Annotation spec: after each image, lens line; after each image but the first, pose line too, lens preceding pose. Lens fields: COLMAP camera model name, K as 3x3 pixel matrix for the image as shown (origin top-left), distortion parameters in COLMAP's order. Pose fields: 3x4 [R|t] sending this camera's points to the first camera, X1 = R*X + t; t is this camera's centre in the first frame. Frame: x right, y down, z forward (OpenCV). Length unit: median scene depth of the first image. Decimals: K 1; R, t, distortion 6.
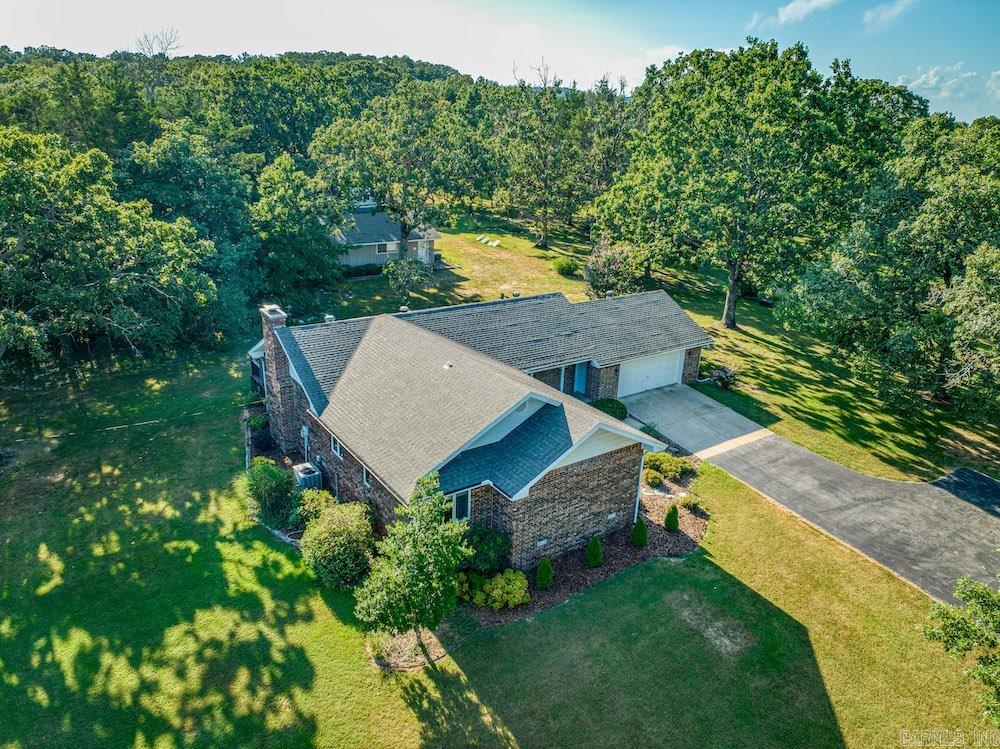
lens RADIAL K [[685.4, 0, 499.3], [0, 685.4, 370.0], [0, 0, 1]] dist [-0.012114, -0.011699]
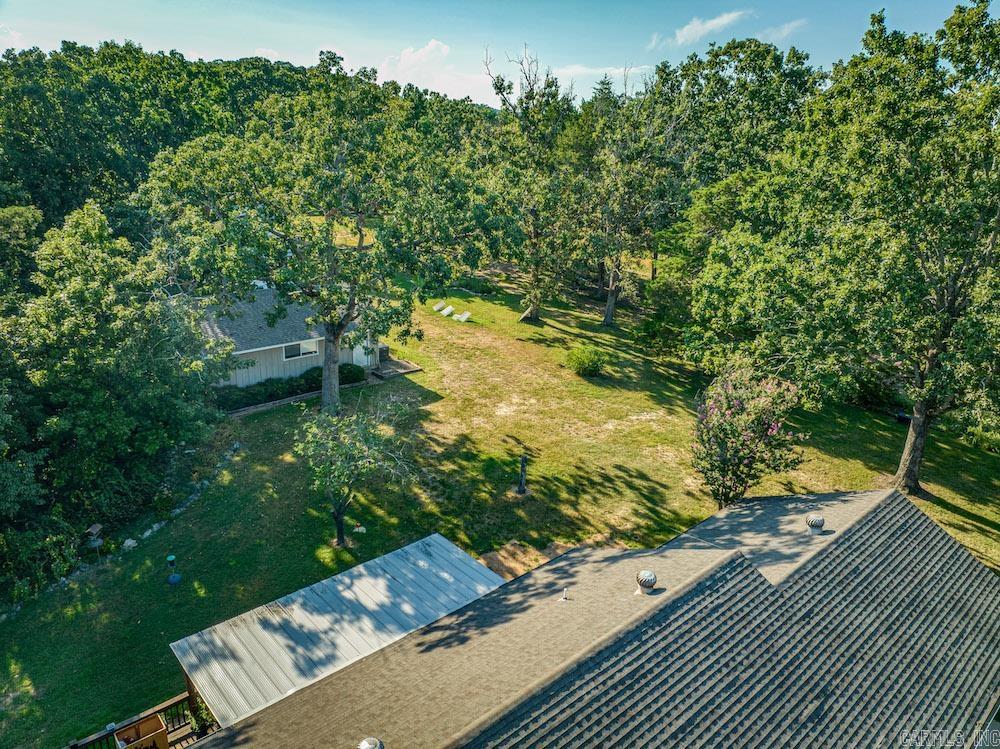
lens RADIAL K [[685.4, 0, 505.8], [0, 685.4, 374.3], [0, 0, 1]] dist [-0.012114, -0.011699]
pose [[0.991520, -0.041500, 0.123153, -0.074432], [0.043444, 0.998969, -0.013143, -0.170494], [-0.122481, 0.018382, 0.992301, 0.465833]]
